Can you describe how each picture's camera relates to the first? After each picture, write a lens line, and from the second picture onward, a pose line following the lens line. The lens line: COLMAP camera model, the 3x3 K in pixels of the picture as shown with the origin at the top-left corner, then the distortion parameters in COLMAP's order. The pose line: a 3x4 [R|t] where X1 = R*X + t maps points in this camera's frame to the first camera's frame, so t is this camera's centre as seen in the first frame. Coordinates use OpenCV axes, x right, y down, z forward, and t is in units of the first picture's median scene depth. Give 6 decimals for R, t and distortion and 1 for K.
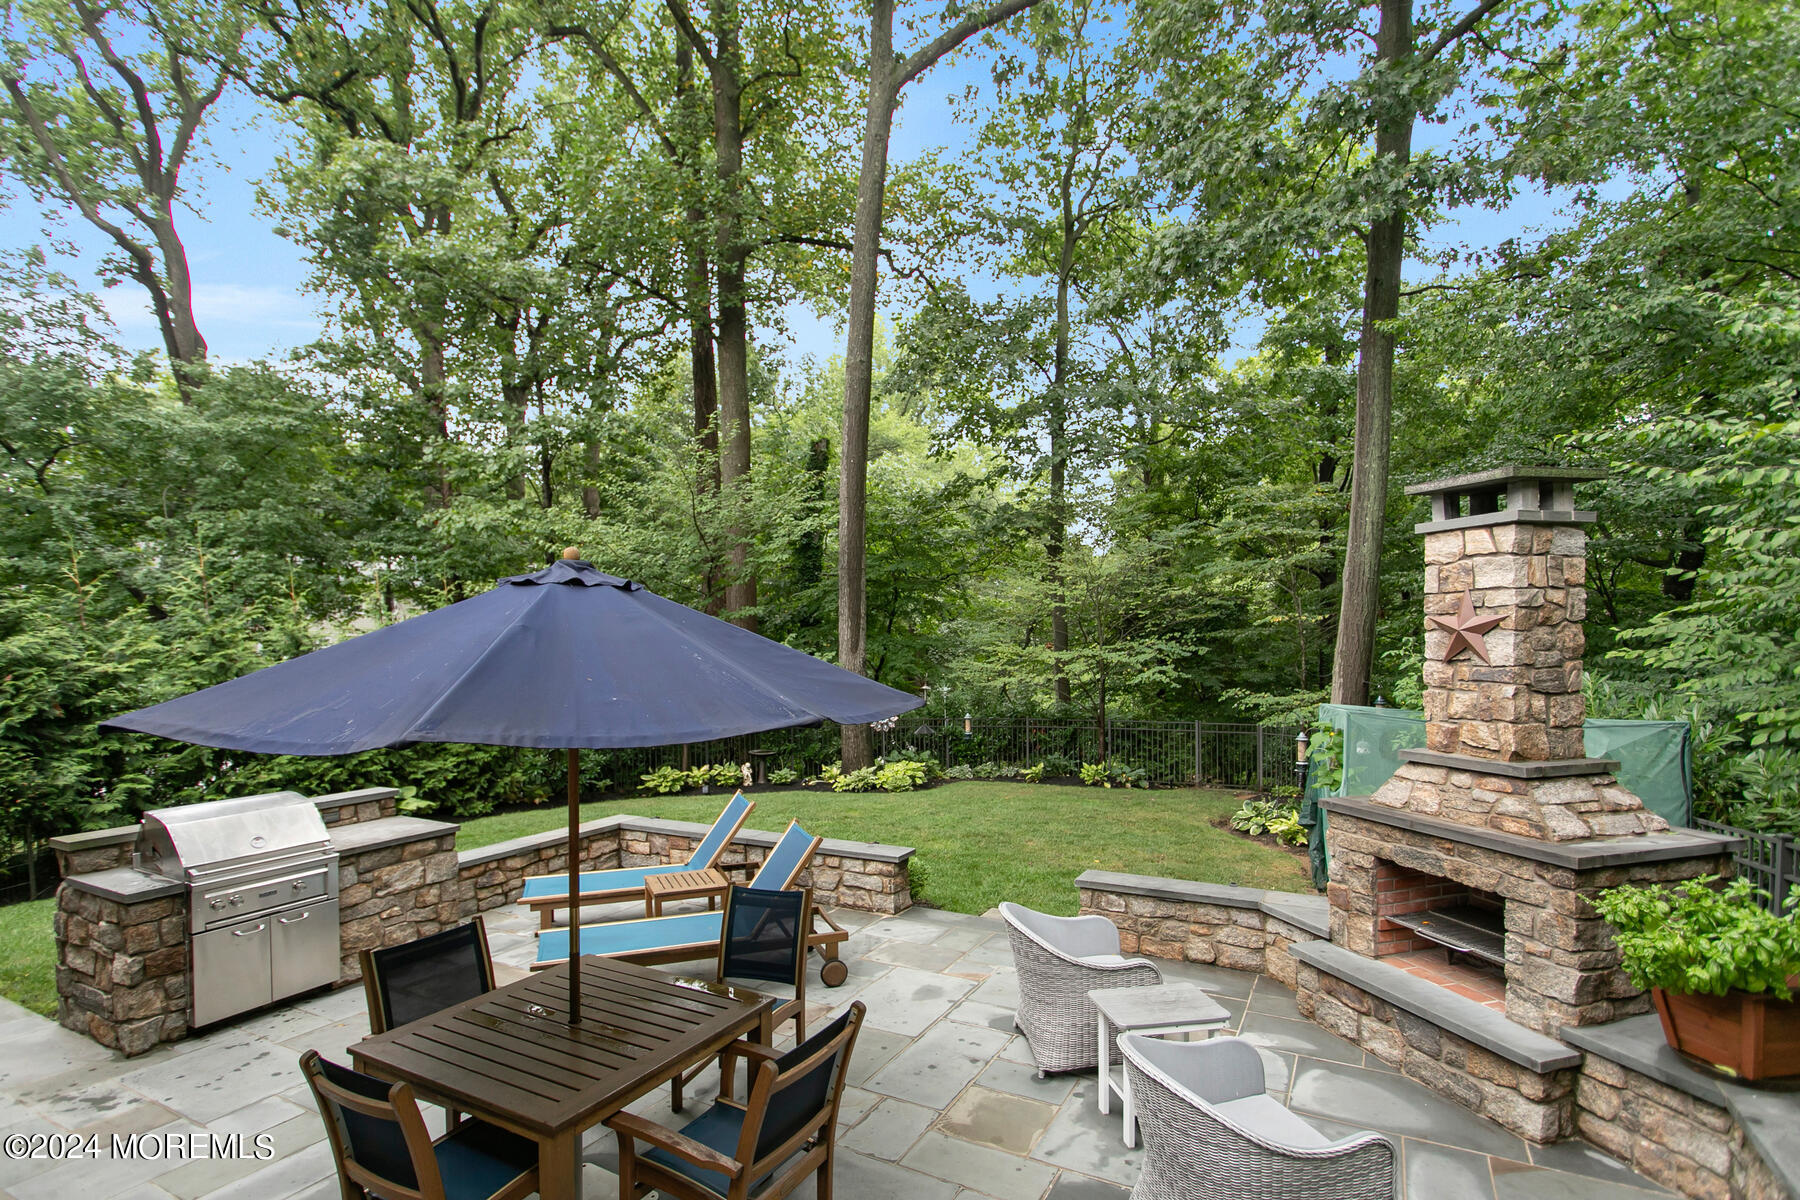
lens RADIAL K [[851.7, 0, 931.3], [0, 851.7, 669.6], [0, 0, 1]] dist [0.013822, -0.000315]
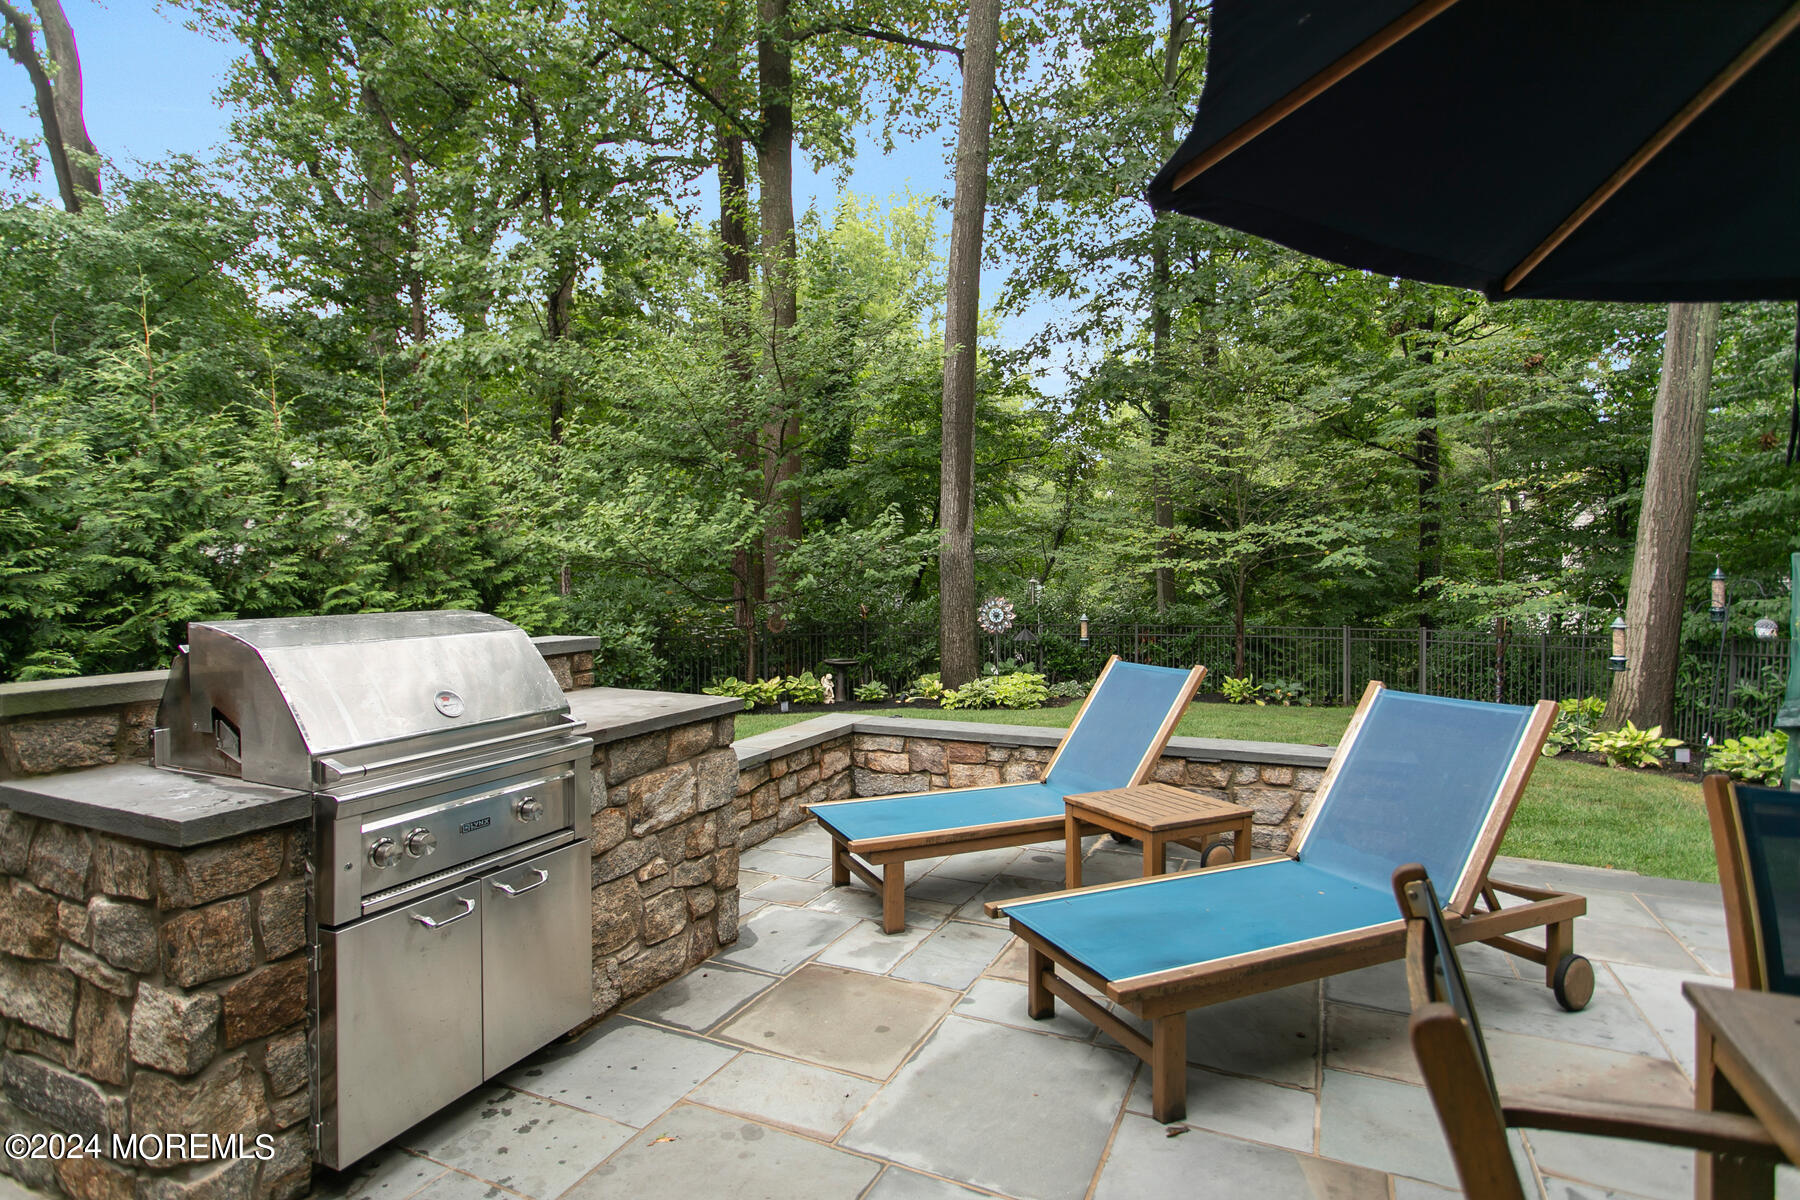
lens RADIAL K [[913.7, 0, 891.4], [0, 913.7, 596.8], [0, 0, 1]] dist [0.003005, 0.003691]
pose [[0.999411, -0.004144, 0.034071, -0.365933], [0.004527, 0.999927, -0.011163, 0.097189], [-0.034022, 0.011310, 0.999357, 0.341747]]
